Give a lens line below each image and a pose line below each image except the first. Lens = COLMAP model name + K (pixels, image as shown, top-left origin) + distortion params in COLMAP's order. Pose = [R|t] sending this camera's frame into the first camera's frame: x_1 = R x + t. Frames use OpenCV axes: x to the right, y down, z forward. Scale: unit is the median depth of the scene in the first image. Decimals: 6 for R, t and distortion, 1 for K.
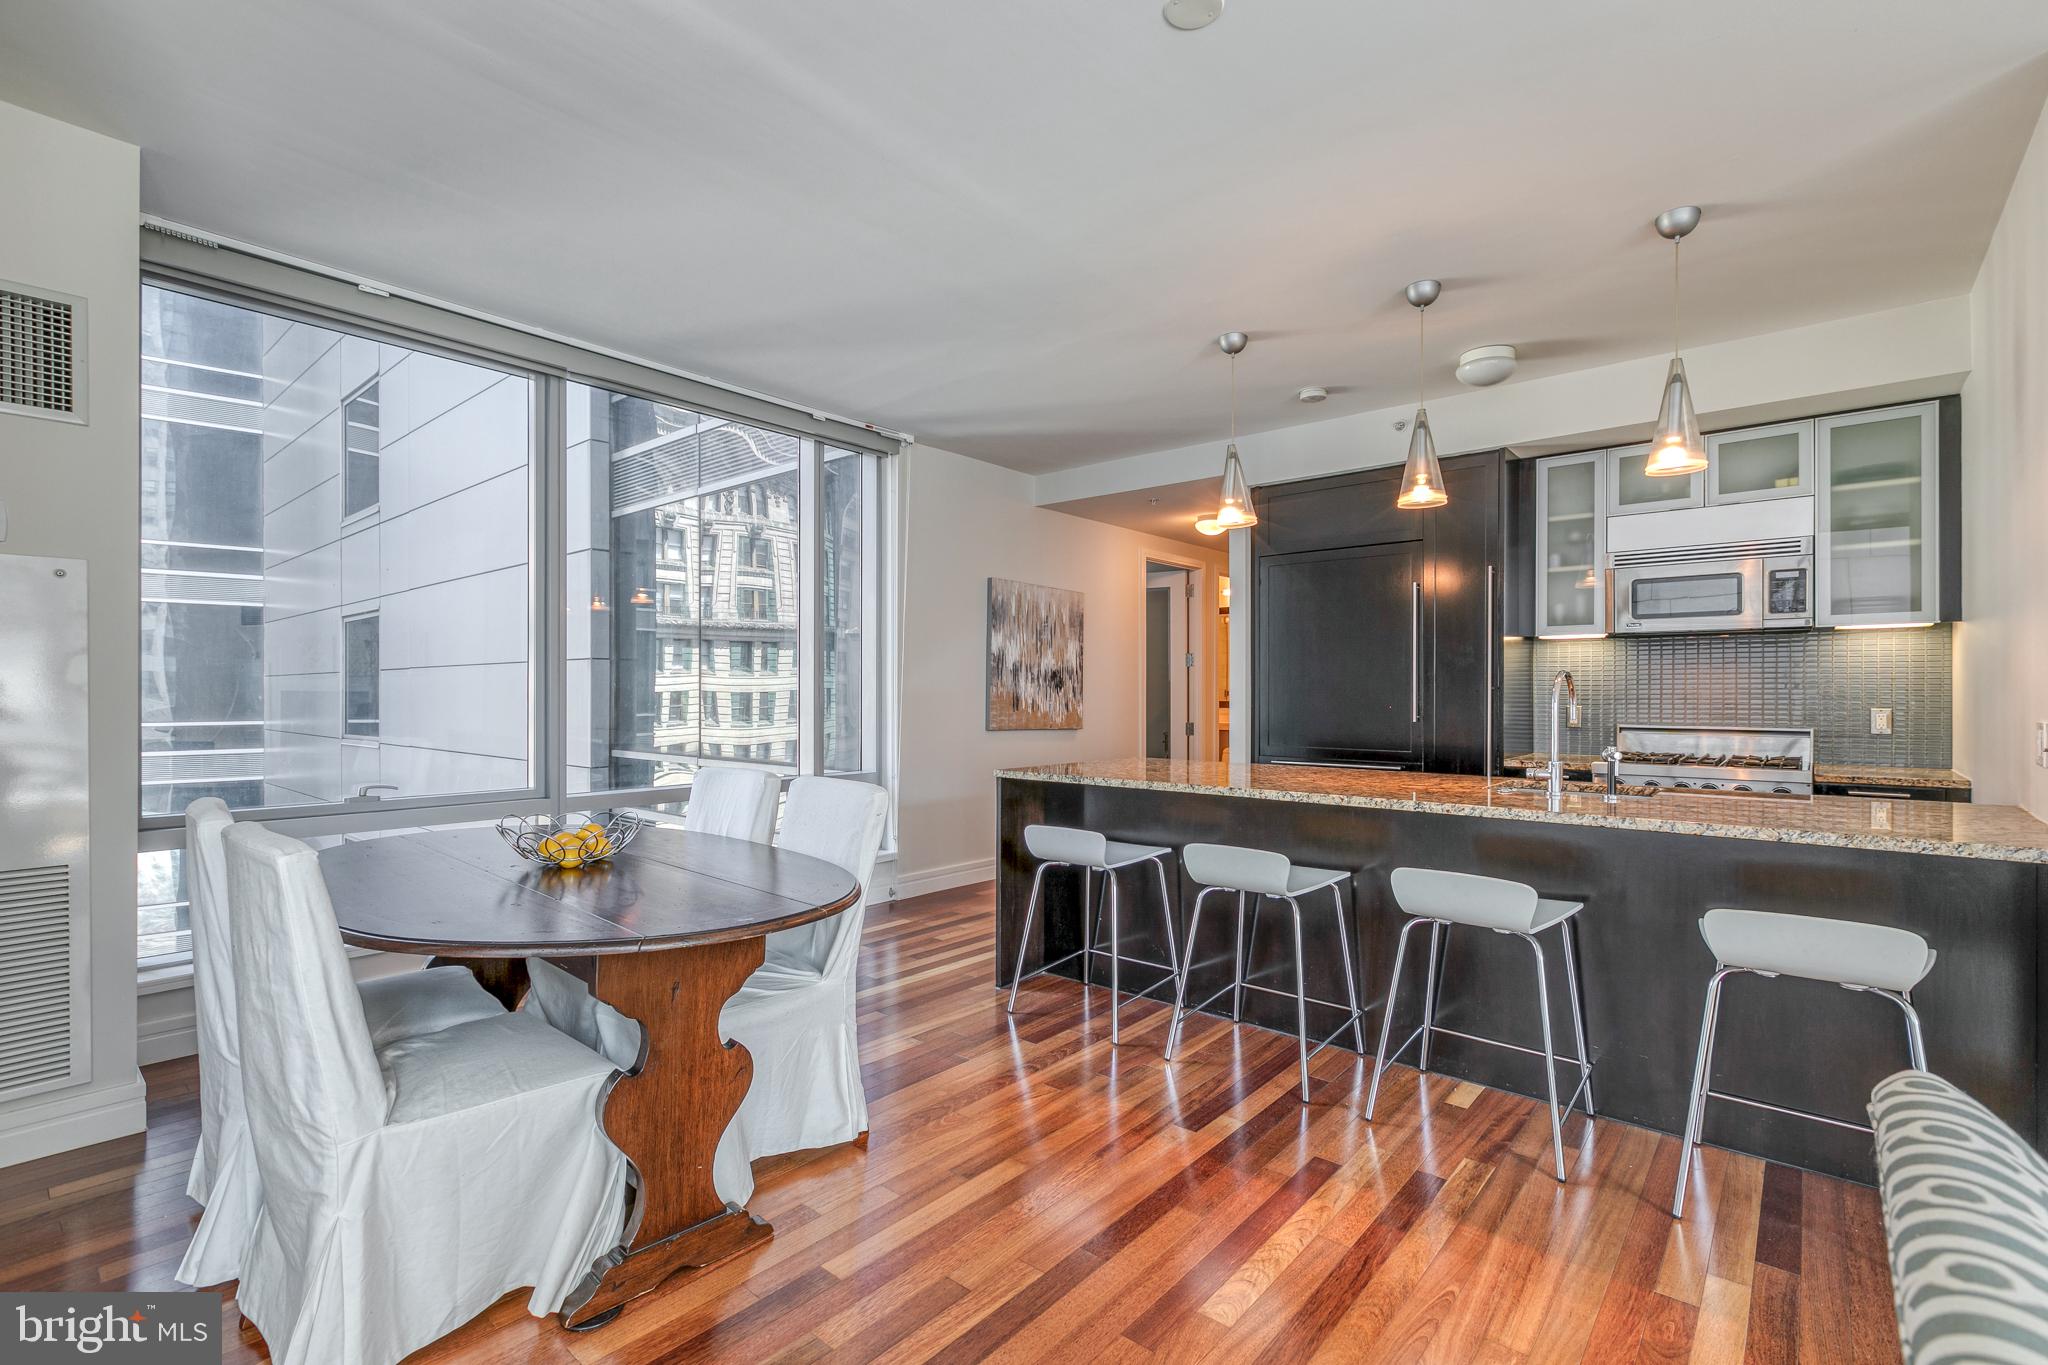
lens RADIAL K [[922.1, 0, 1023.5], [0, 922.1, 689.8], [0, 0, 1]] dist [0.007345, 0.000090]
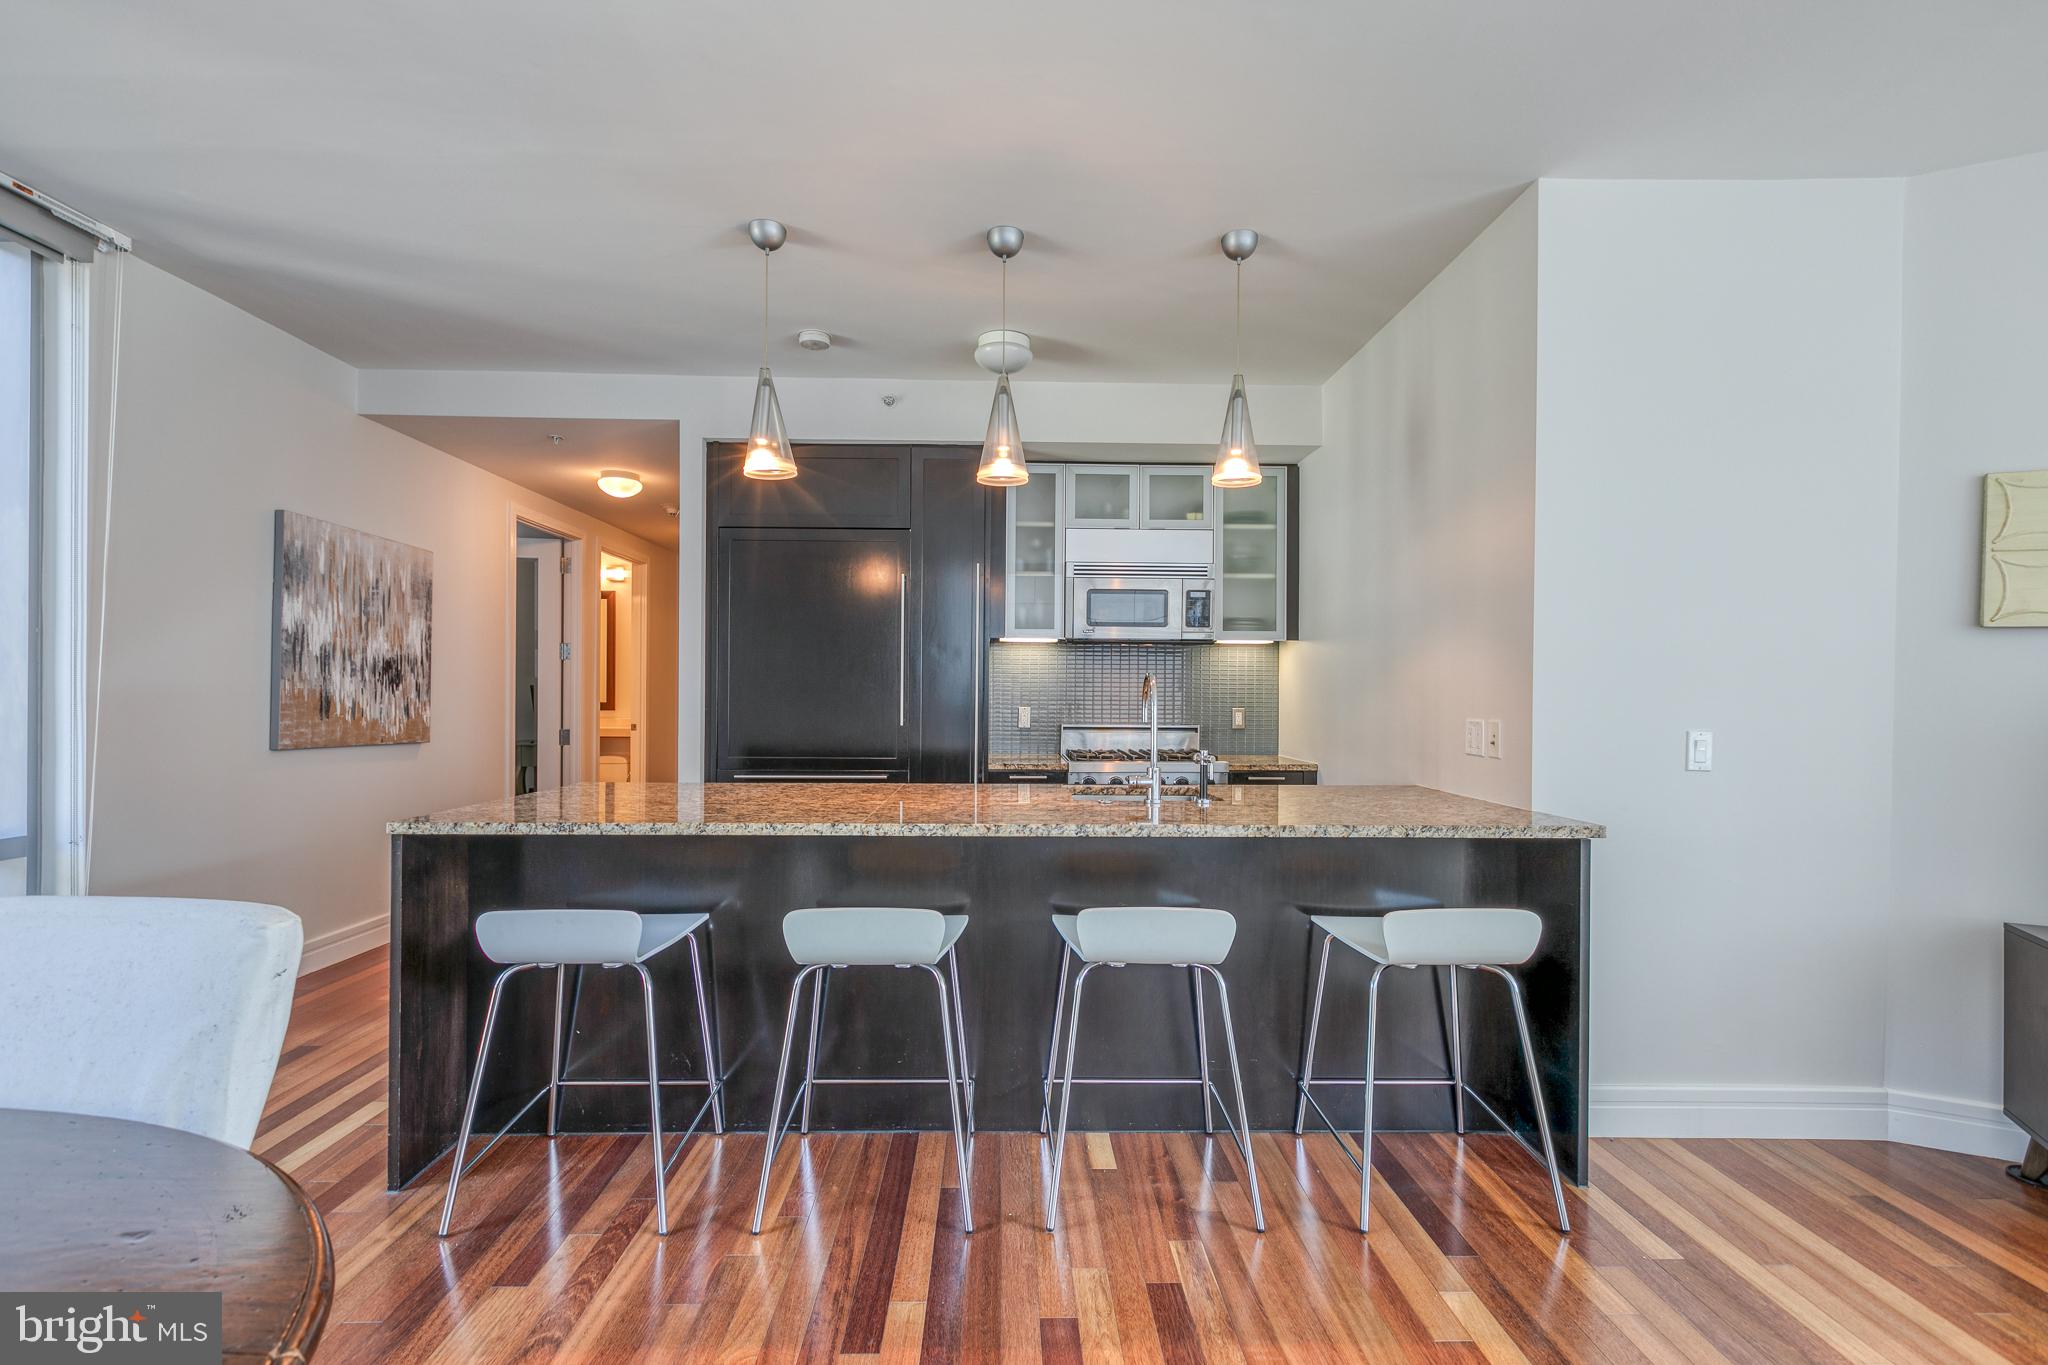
lens RADIAL K [[914.7, 0, 1020.1], [0, 914.7, 692.6], [0, 0, 1]] dist [0.000889, -0.000241]
pose [[0.743166, 0.004240, 0.669093, -0.109426], [-0.007171, 0.999973, 0.001628, -0.000531], [-0.669069, -0.006008, 0.743176, 0.265381]]
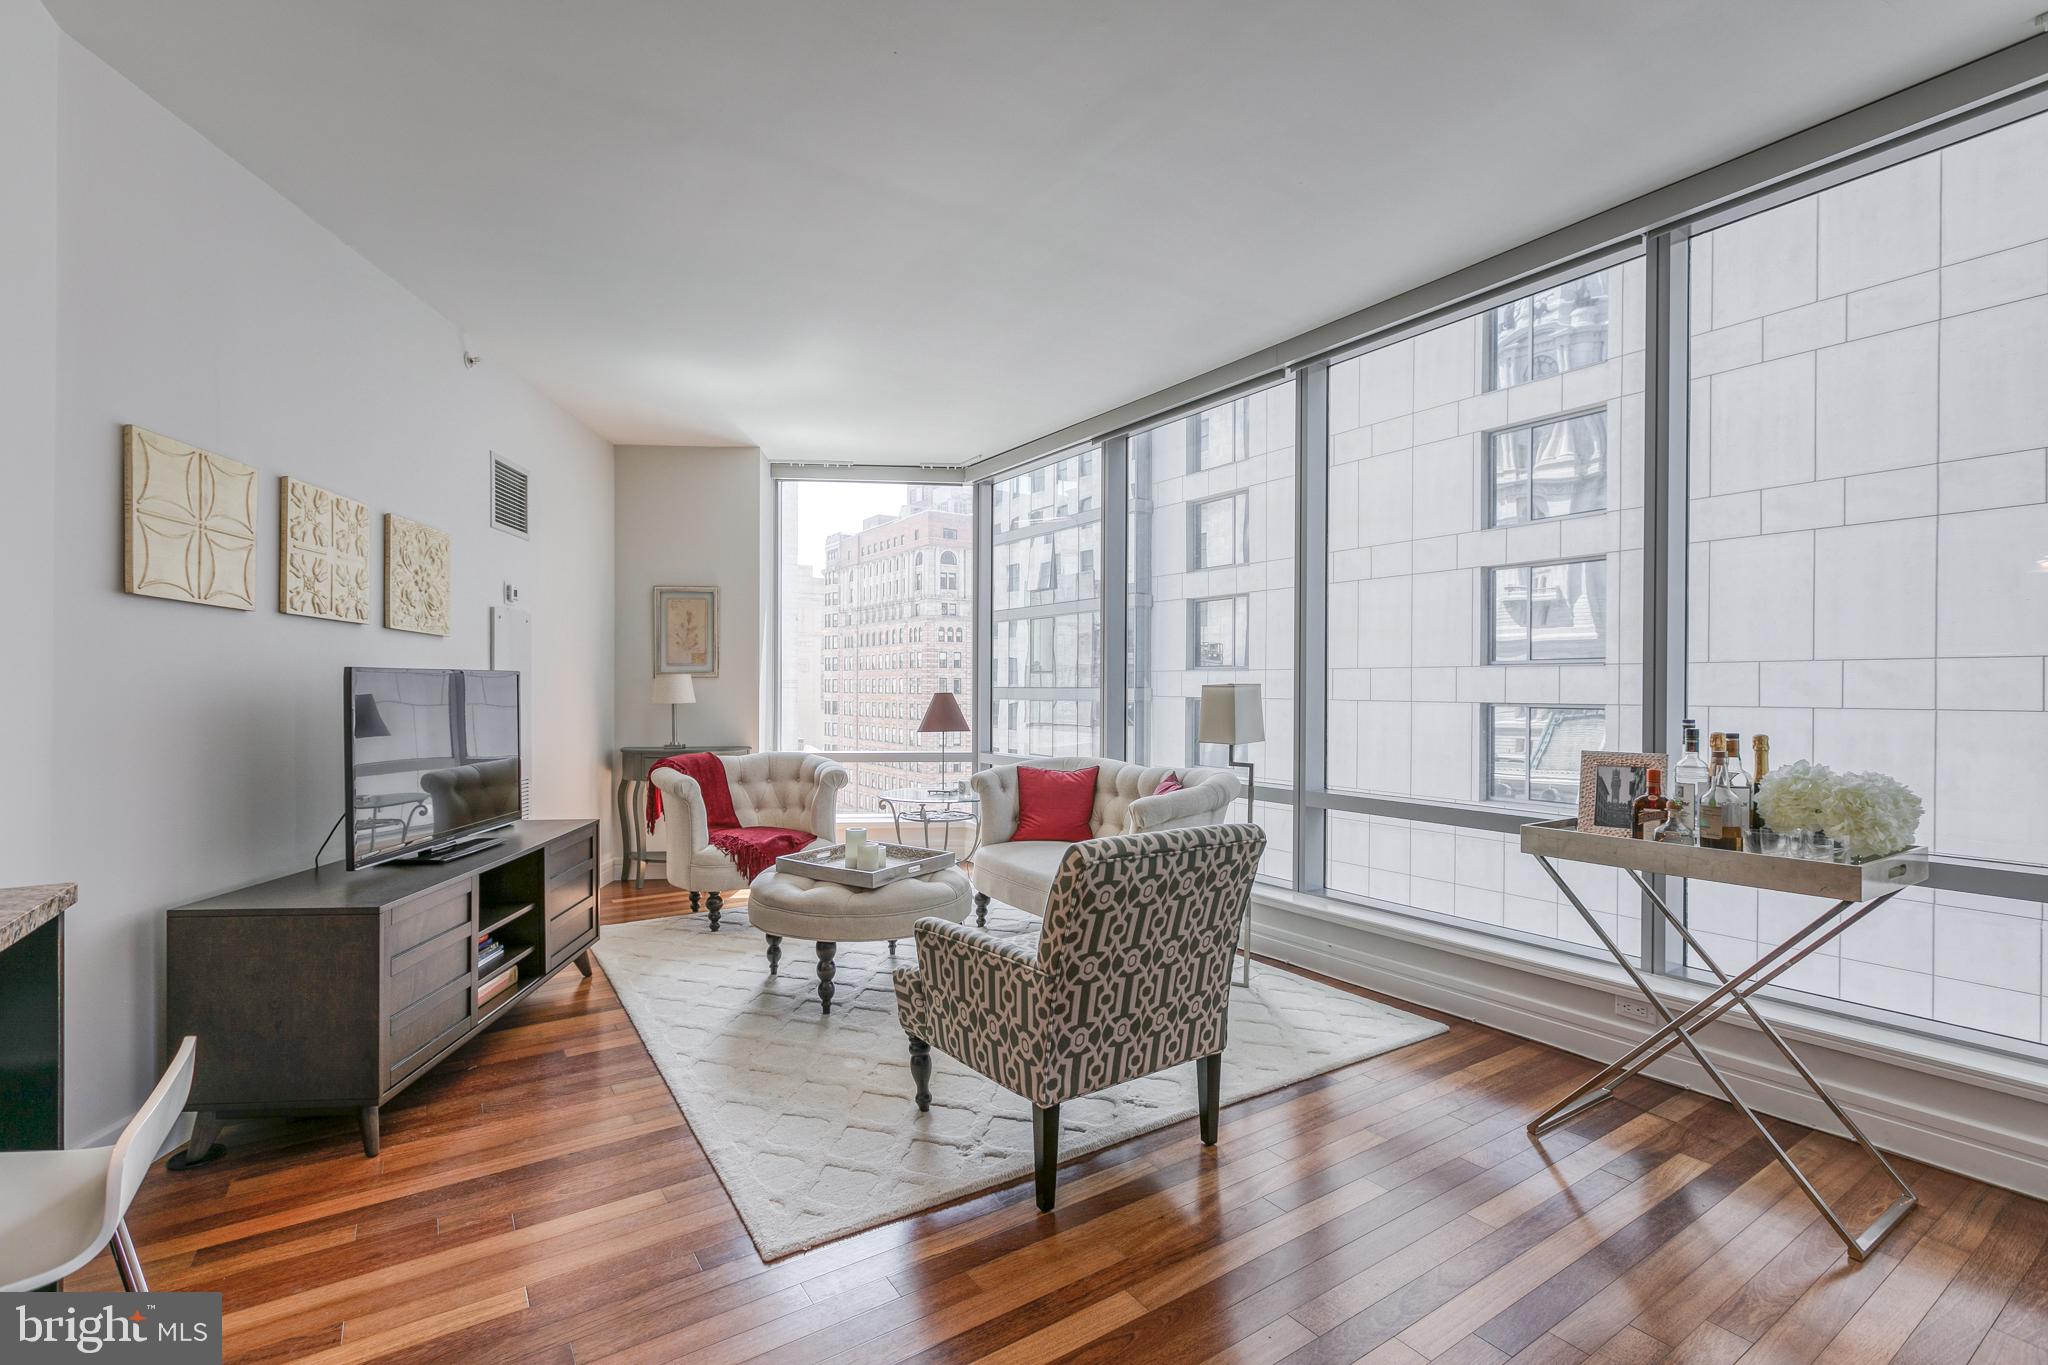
lens RADIAL K [[911.4, 0, 1029.9], [0, 911.4, 693.6], [0, 0, 1]] dist [-0.013573, 0.000328]
pose [[-0.964990, -0.005487, 0.262230, 0.099582], [-0.004598, 0.999981, 0.004004, 0.006945], [-0.262247, 0.002658, -0.964997, 0.649407]]
